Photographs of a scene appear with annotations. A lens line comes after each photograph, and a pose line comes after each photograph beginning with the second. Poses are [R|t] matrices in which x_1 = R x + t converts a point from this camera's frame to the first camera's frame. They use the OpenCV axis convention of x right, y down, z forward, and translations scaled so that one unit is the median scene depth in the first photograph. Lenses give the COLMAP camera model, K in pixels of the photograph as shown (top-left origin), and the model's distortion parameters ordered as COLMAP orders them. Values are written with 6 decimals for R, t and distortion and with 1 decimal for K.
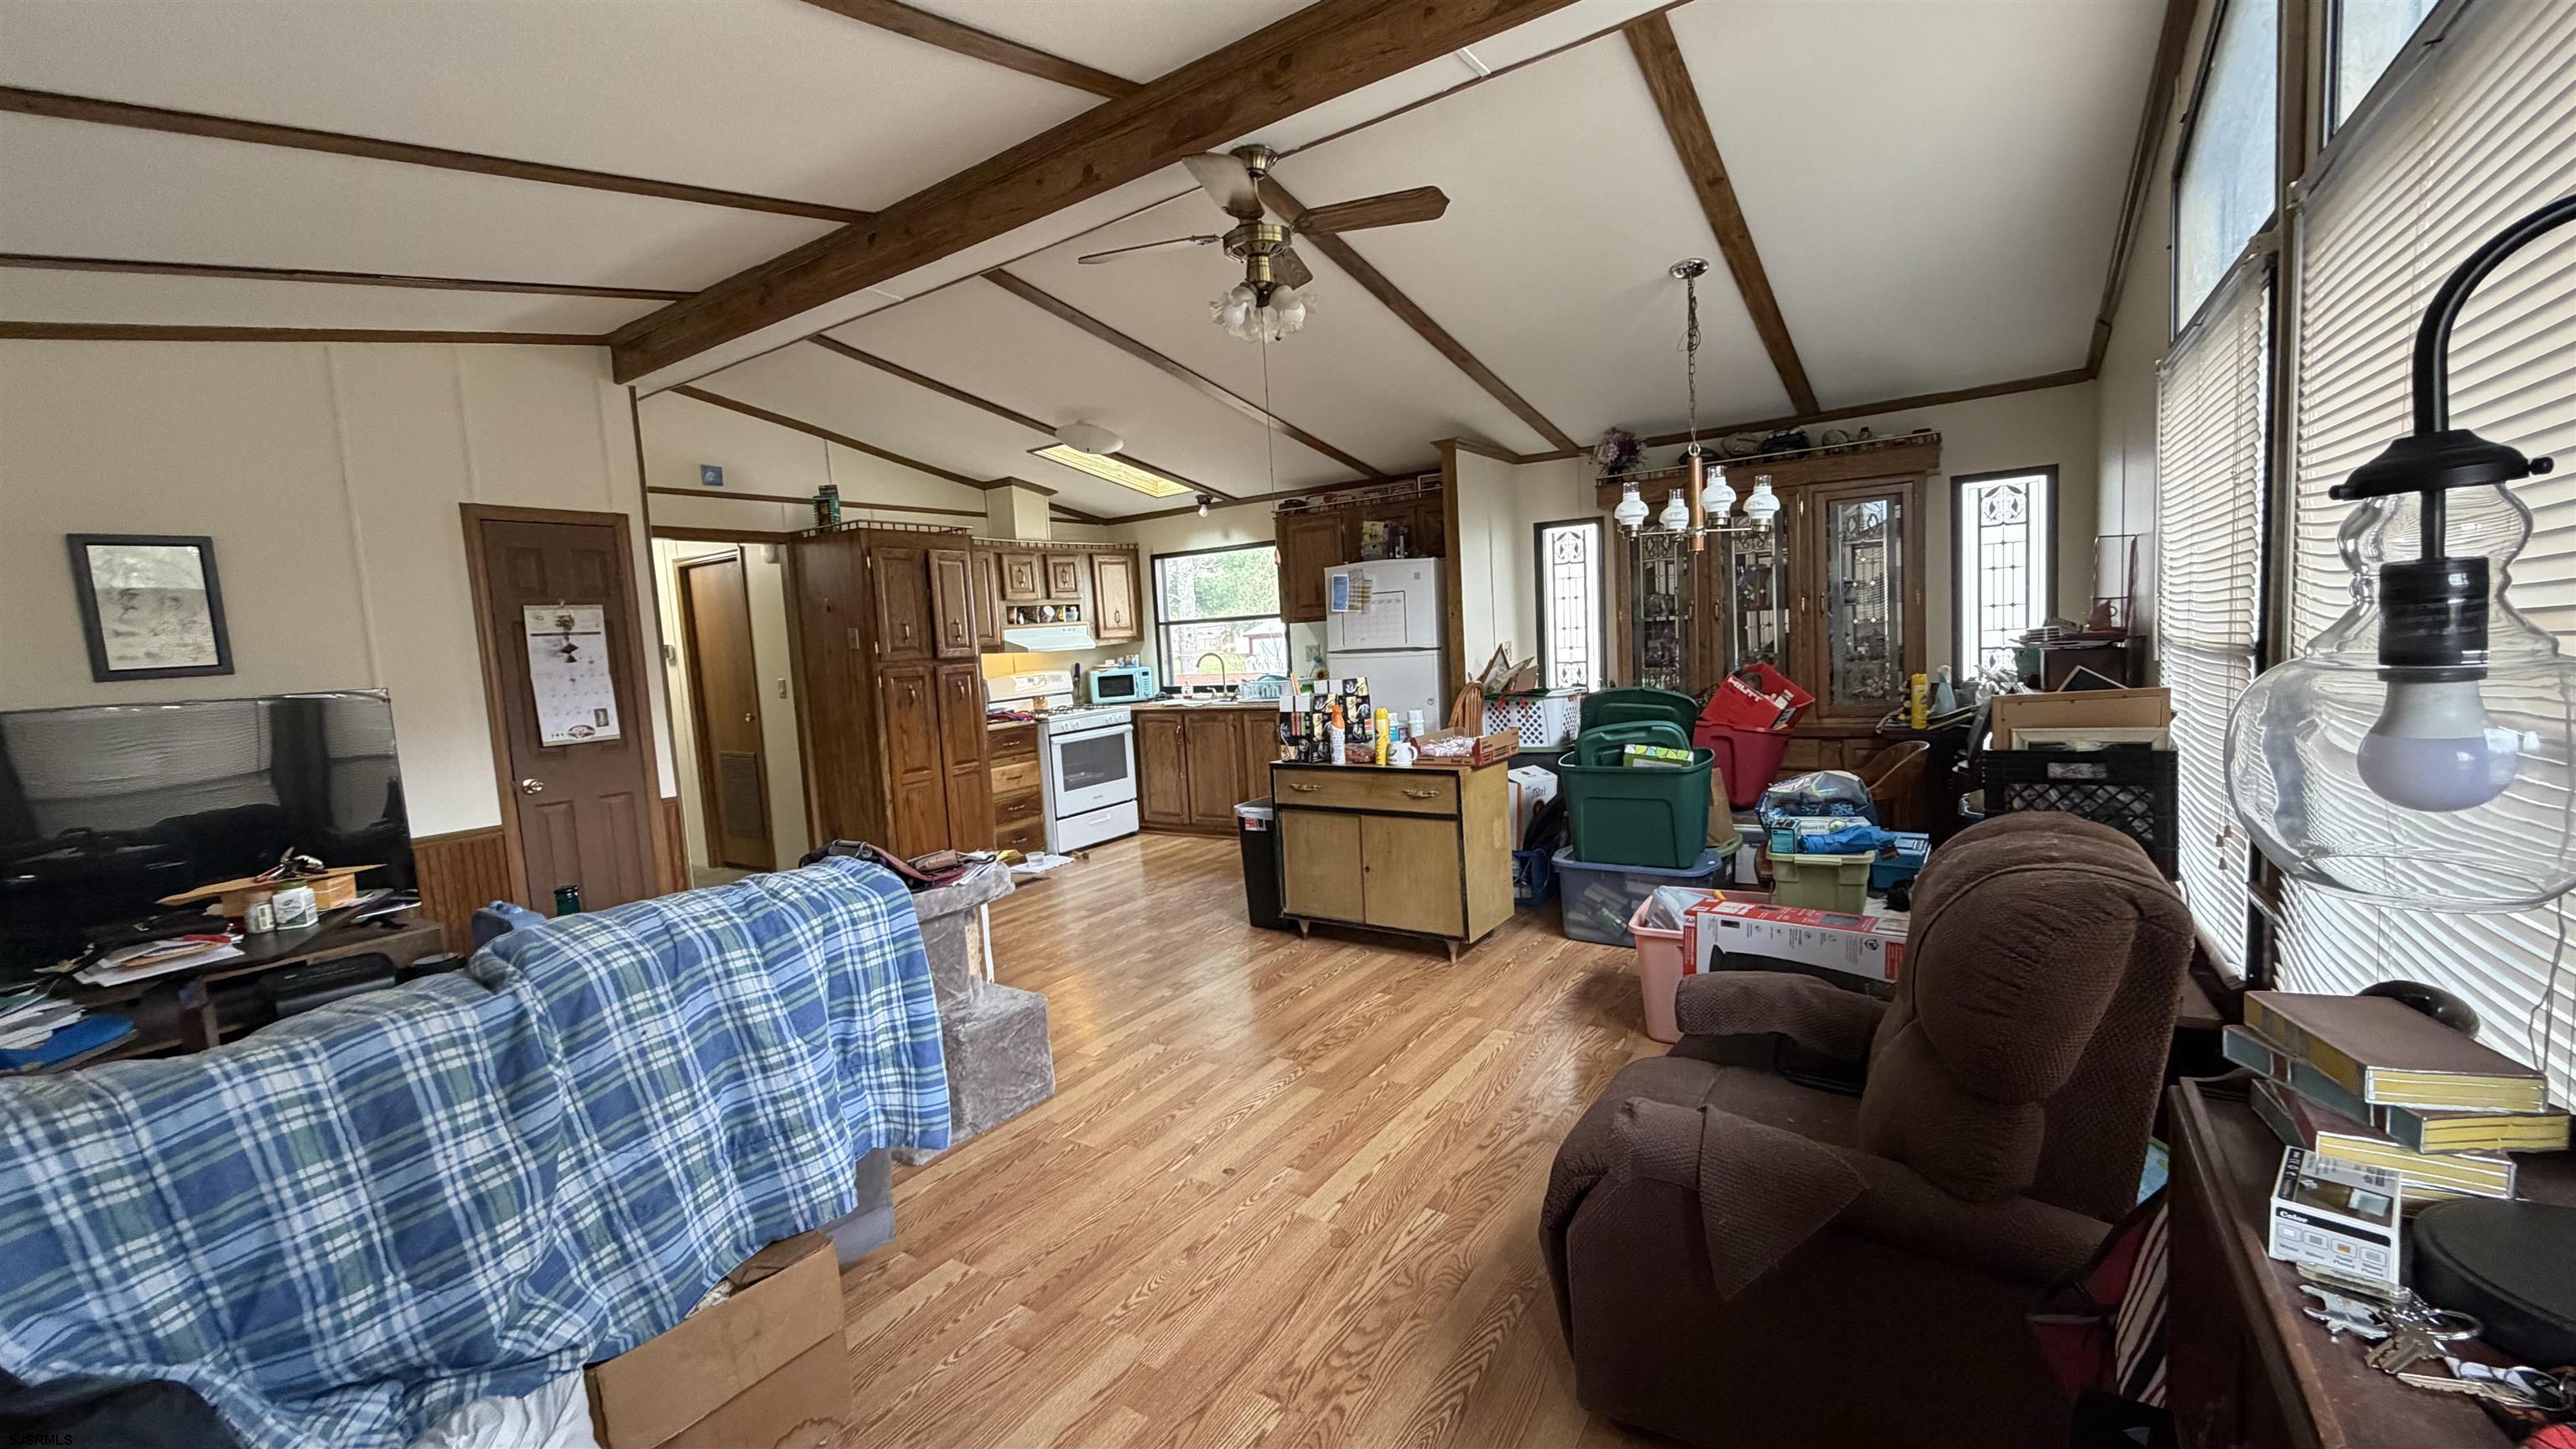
lens RADIAL K [[1029.2, 0, 1280.1], [0, 1029.2, 731.3], [0, 0, 1]] dist [-0.001508, -0.000039]
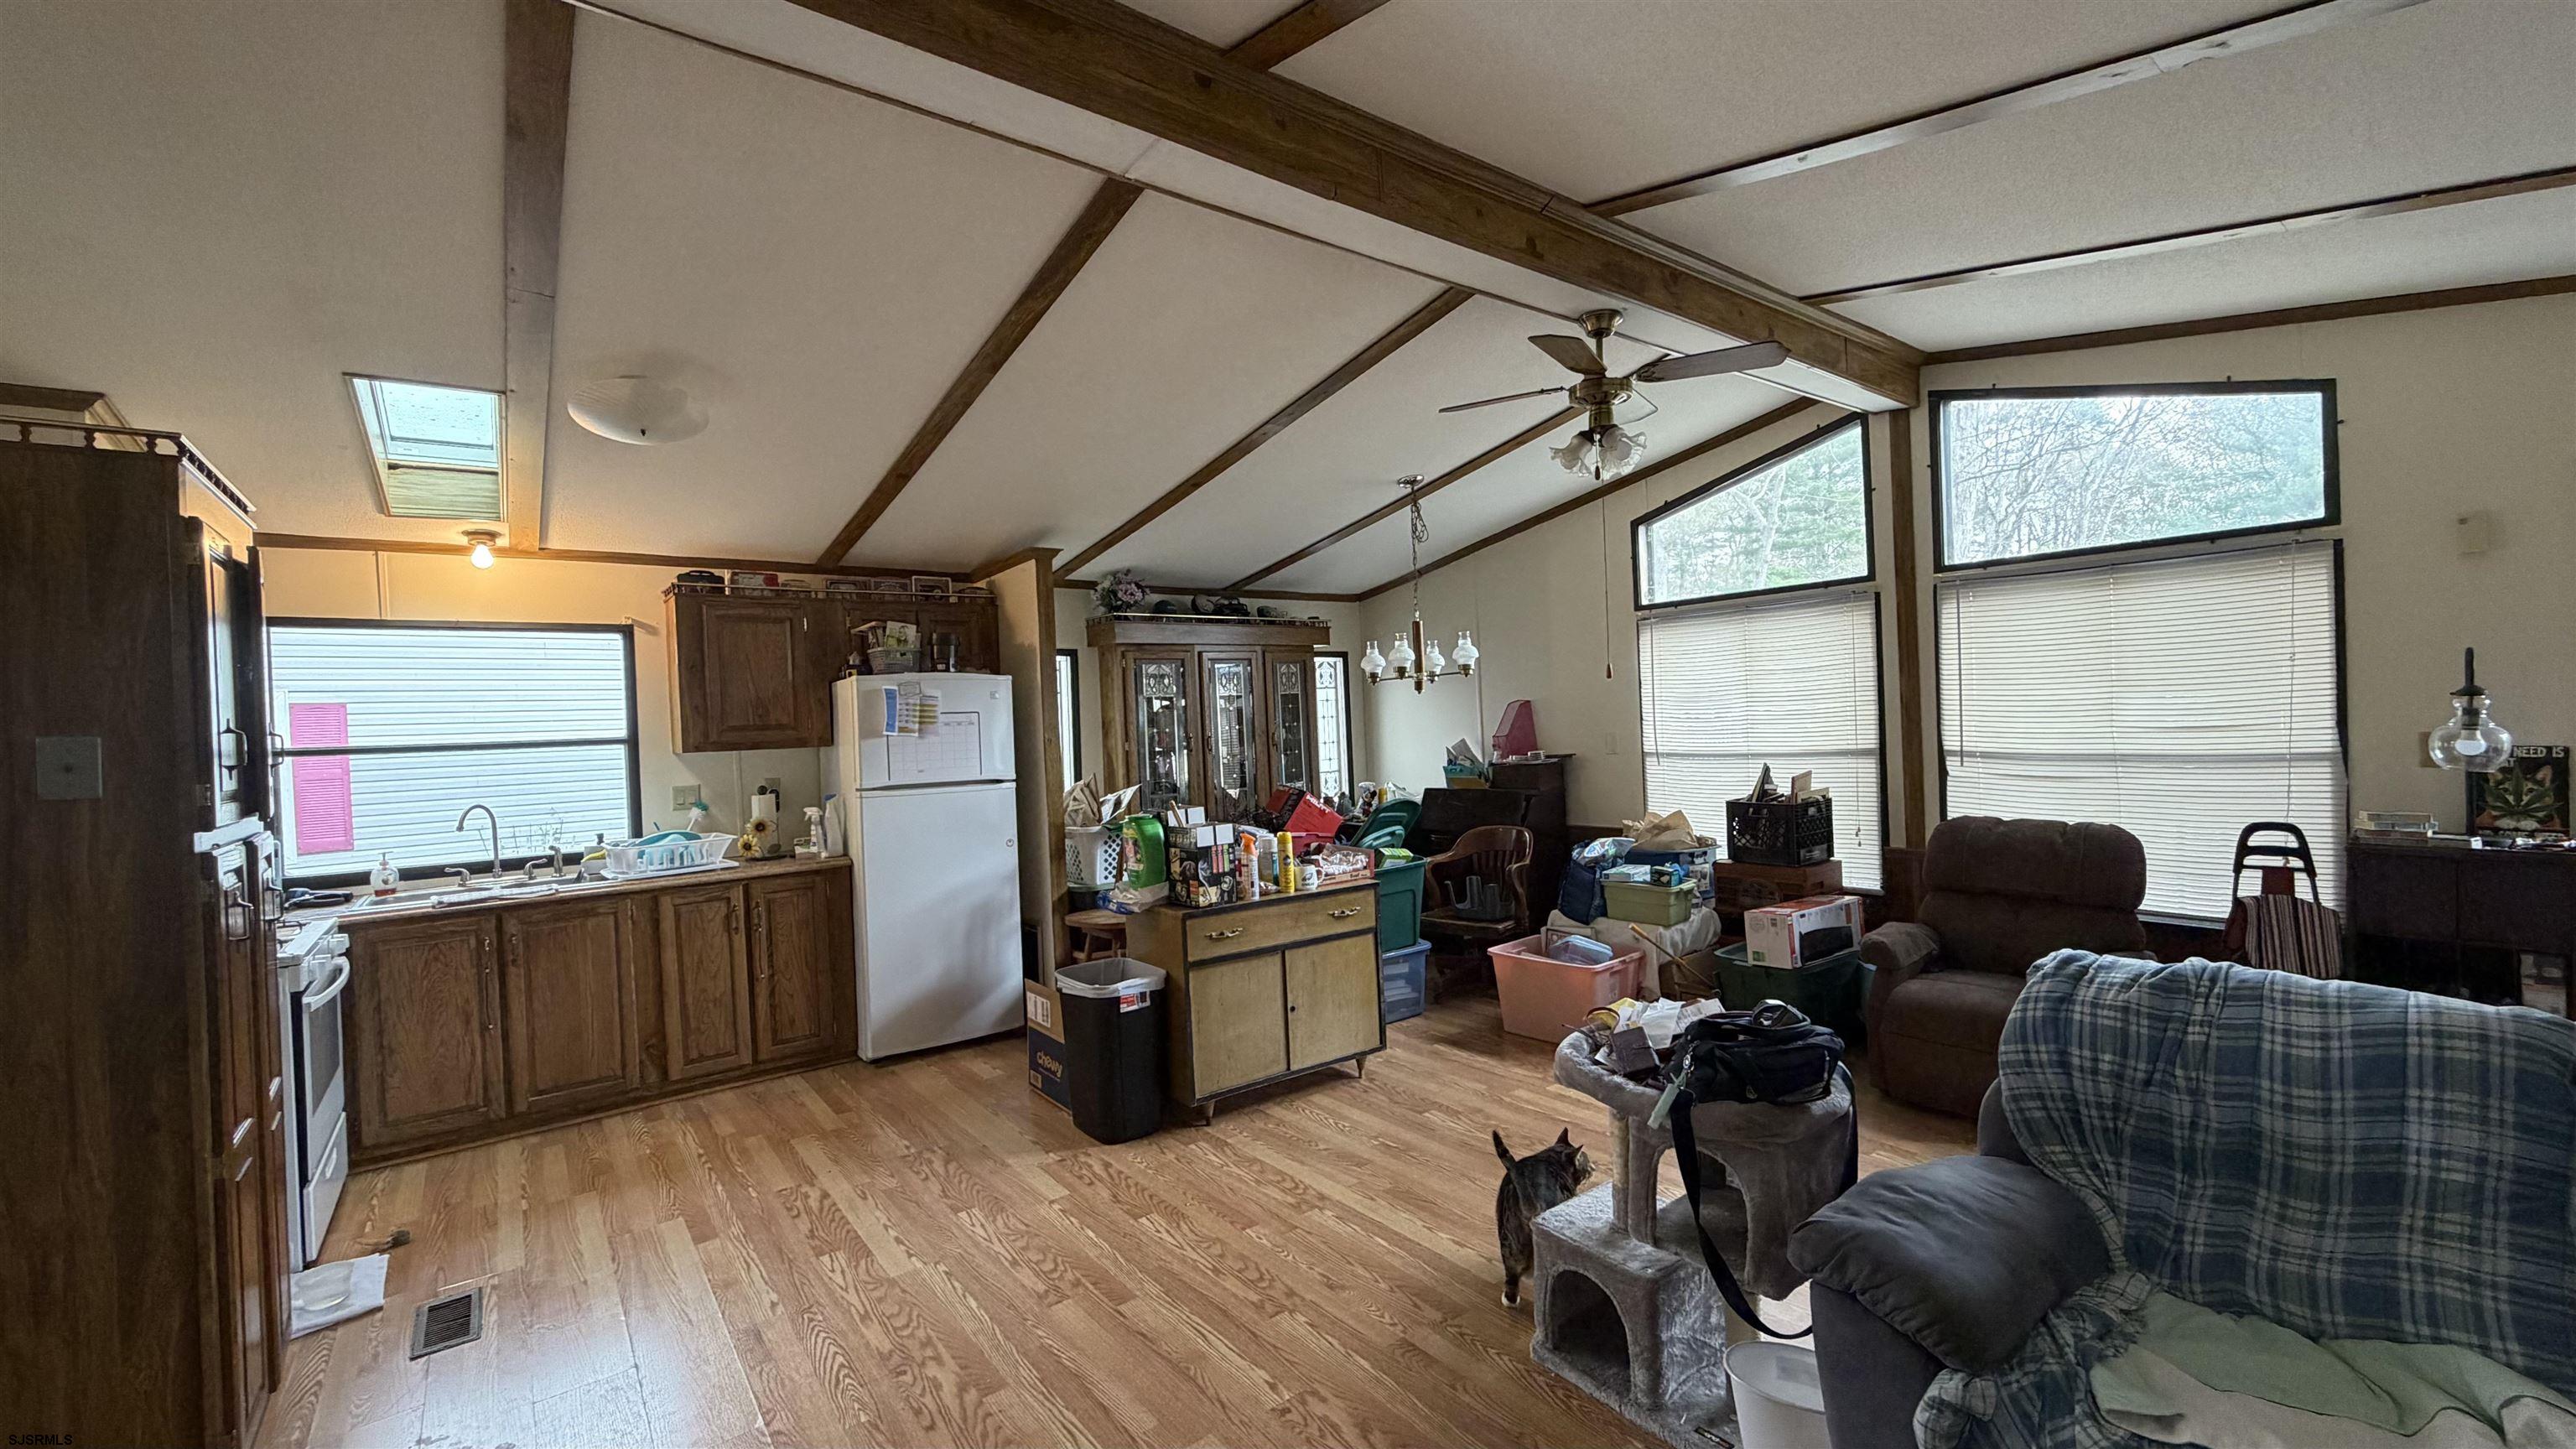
lens RADIAL K [[1029.2, 0, 1288.0], [0, 1029.2, 732.9], [0, 0, 1]] dist [-0.001508, -0.000039]
pose [[0.324010, 0.032768, 0.945486, -0.482219], [0.109845, 0.991337, -0.072000, -0.026802], [-0.939655, 0.127186, 0.317604, 0.416346]]
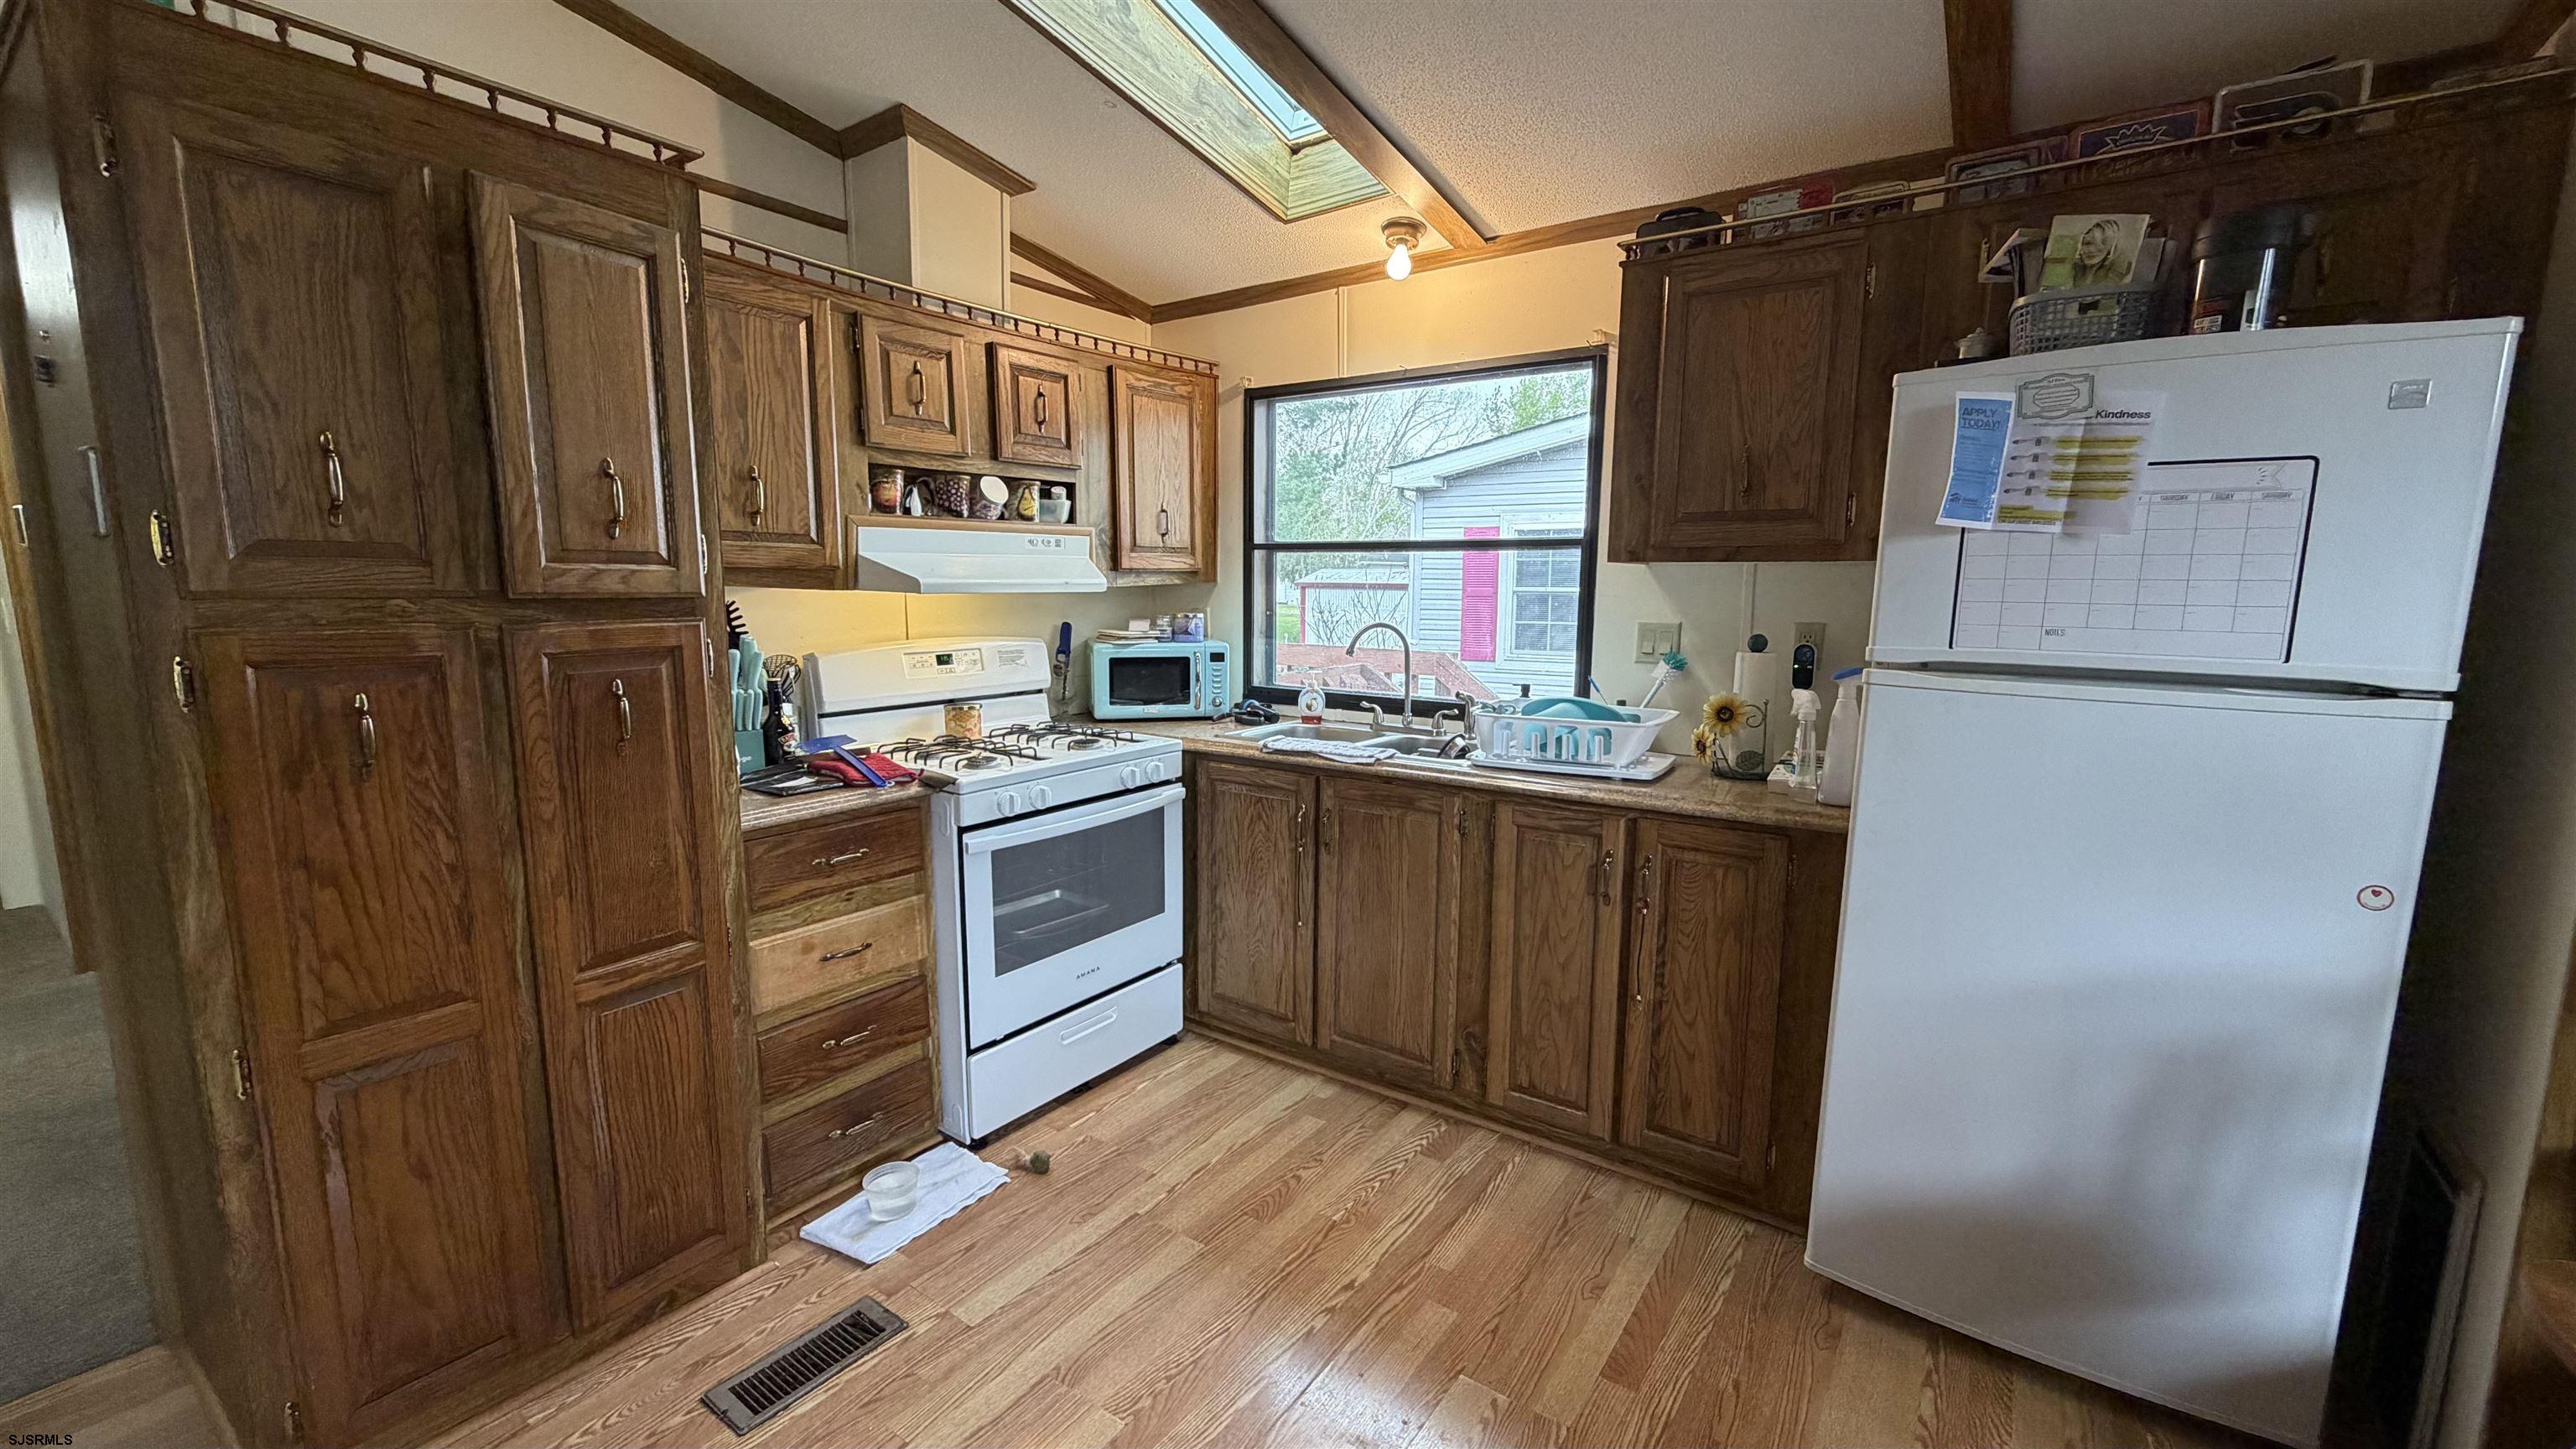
lens RADIAL K [[1029.2, 0, 1272.8], [0, 1029.2, 730.7], [0, 0, 1]] dist [-0.001508, -0.000039]
pose [[0.997037, 0.072277, -0.026335, -0.102034], [-0.070895, 0.996225, 0.050090, -0.052716], [0.029856, -0.048075, 0.998397, 0.609582]]
